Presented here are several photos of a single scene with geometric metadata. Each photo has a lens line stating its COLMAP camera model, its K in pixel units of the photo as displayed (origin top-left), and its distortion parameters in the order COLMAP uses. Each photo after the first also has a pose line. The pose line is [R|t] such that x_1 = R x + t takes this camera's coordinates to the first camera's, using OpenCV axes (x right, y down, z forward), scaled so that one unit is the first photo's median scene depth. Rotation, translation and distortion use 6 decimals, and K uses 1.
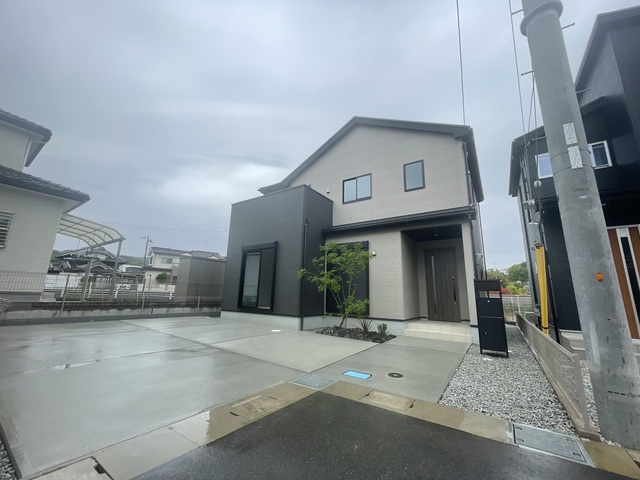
lens RADIAL K [[258.6, 0, 324.5], [0, 258.6, 240.4], [0, 0, 1]] dist [-0.008029, 0.000480]
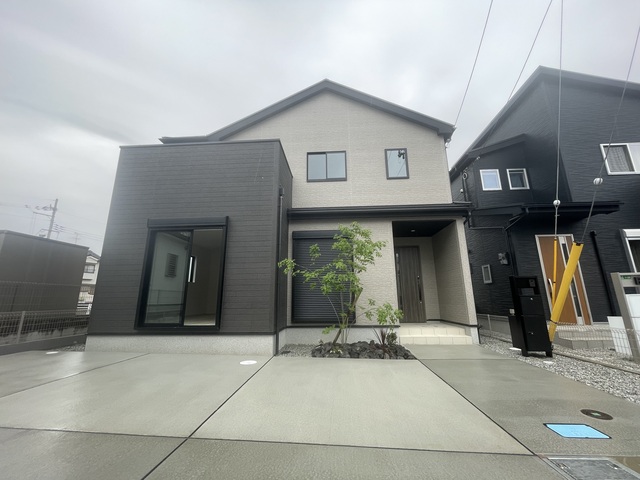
lens RADIAL K [[258.6, 0, 318.4], [0, 258.6, 238.6], [0, 0, 1]] dist [-0.008029, 0.000480]
pose [[0.858618, 0.083972, 0.505691, -0.309529], [-0.074941, 0.996455, -0.038223, 0.064295], [-0.507108, -0.005078, 0.861867, 0.338989]]
